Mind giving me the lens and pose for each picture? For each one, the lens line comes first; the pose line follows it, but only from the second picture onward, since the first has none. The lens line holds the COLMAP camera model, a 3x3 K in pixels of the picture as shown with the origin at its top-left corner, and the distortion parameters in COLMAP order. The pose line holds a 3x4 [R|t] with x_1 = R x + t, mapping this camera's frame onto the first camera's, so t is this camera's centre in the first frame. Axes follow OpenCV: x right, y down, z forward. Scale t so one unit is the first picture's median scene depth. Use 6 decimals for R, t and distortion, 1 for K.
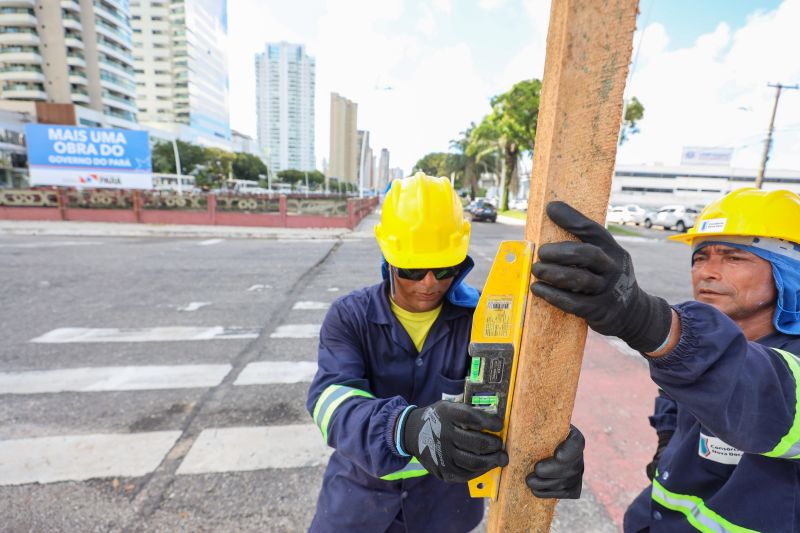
lens RADIAL K [[368.7, 0, 400.4], [0, 368.7, 265.1], [0, 0, 1]] dist [-0.041996, 0.013094]
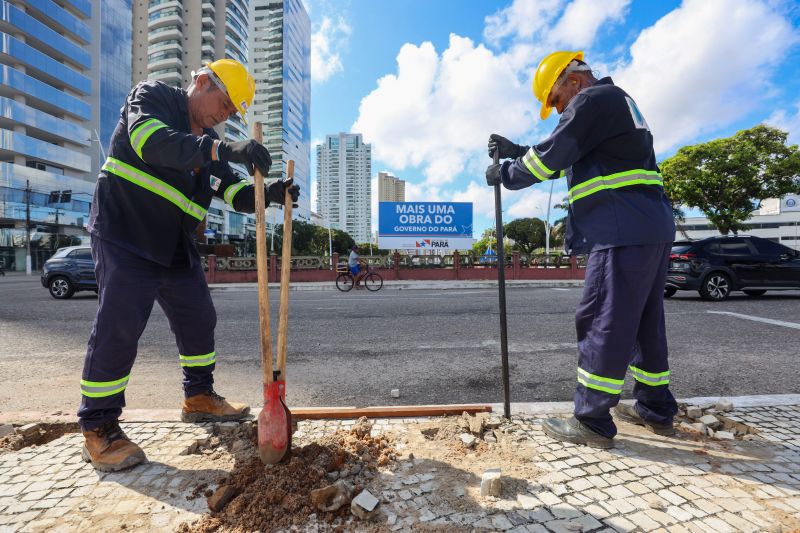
lens RADIAL K [[368.7, 0, 400.4], [0, 368.7, 265.1], [0, 0, 1]] dist [-0.041996, 0.013094]
pose [[0.991573, -0.047744, -0.120432, -0.762211], [0.024266, 0.981609, -0.189356, 0.057511], [0.127258, 0.184838, 0.974495, -0.181523]]
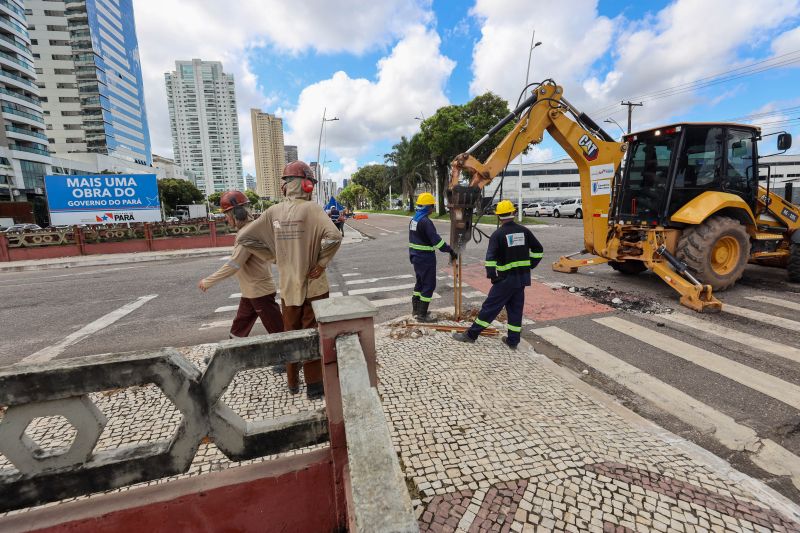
lens RADIAL K [[370.8, 0, 400.7], [0, 370.8, 265.1], [0, 0, 1]] dist [-0.040833, 0.012666]
pose [[0.981275, -0.108915, 0.158863, -0.109955], [0.113394, 0.993361, -0.019385, 0.048258], [-0.155697, 0.037036, 0.987110, -0.314463]]
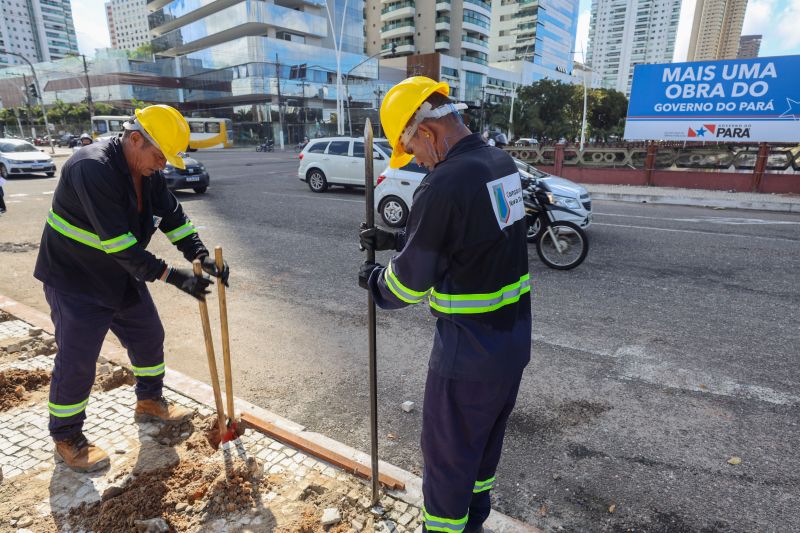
lens RADIAL K [[456.2, 0, 400.0], [0, 456.2, 266.5], [0, 0, 1]] dist [-0.001859, 0.001552]
pose [[0.761631, 0.143203, -0.631990, -0.670598], [-0.096615, 0.989470, 0.107771, 0.001388], [0.640768, -0.021022, 0.767446, -0.149305]]
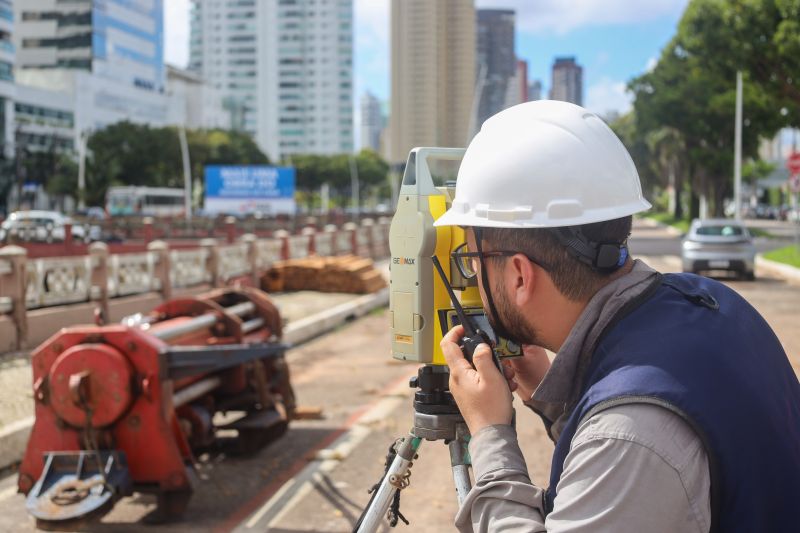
lens RADIAL K [[1224.4, 0, 400.0], [0, 1224.4, 266.5], [0, 0, 1]] dist [-0.017558, -0.029760]
pose [[0.982898, -0.037609, -0.180267, 0.406660], [0.011767, 0.989749, -0.142331, 0.561563], [0.183772, 0.137776, 0.973265, -2.918674]]
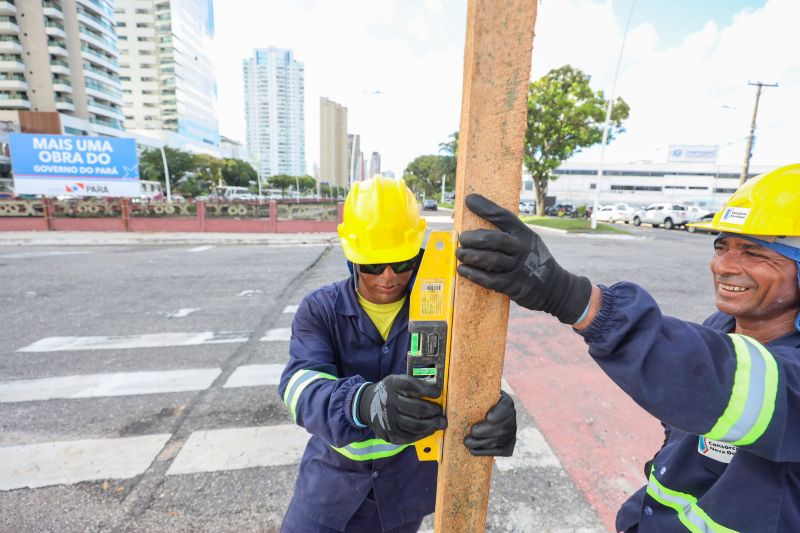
lens RADIAL K [[368.7, 0, 400.4], [0, 368.7, 267.3], [0, 0, 1]] dist [-0.043250, 0.013832]
pose [[0.999566, -0.022942, 0.018497, 0.005933], [0.022985, 0.999734, -0.002125, 0.001927], [-0.018443, 0.002549, 0.999827, -0.005120]]
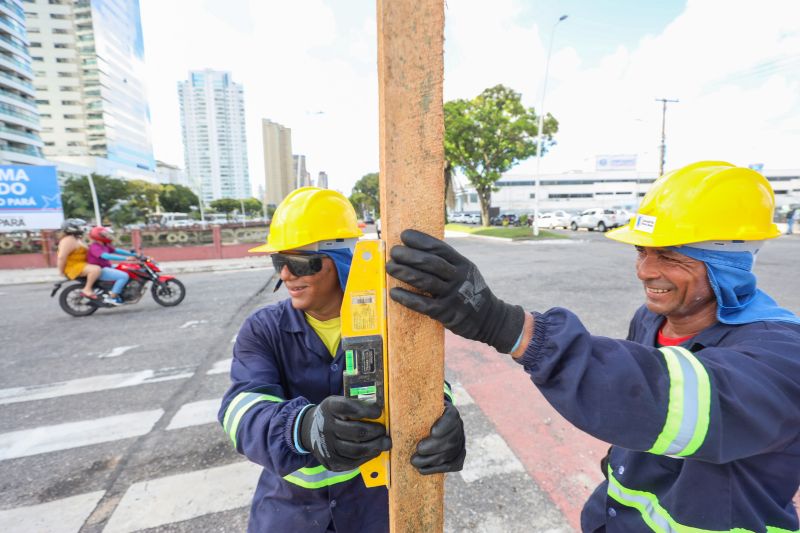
lens RADIAL K [[368.7, 0, 400.4], [0, 368.7, 265.1], [0, 0, 1]] dist [-0.041996, 0.013094]
pose [[0.985531, -0.087479, 0.145178, 0.008202], [0.094986, 0.994434, -0.045598, 0.002468], [-0.140381, 0.058728, 0.988354, -0.003719]]
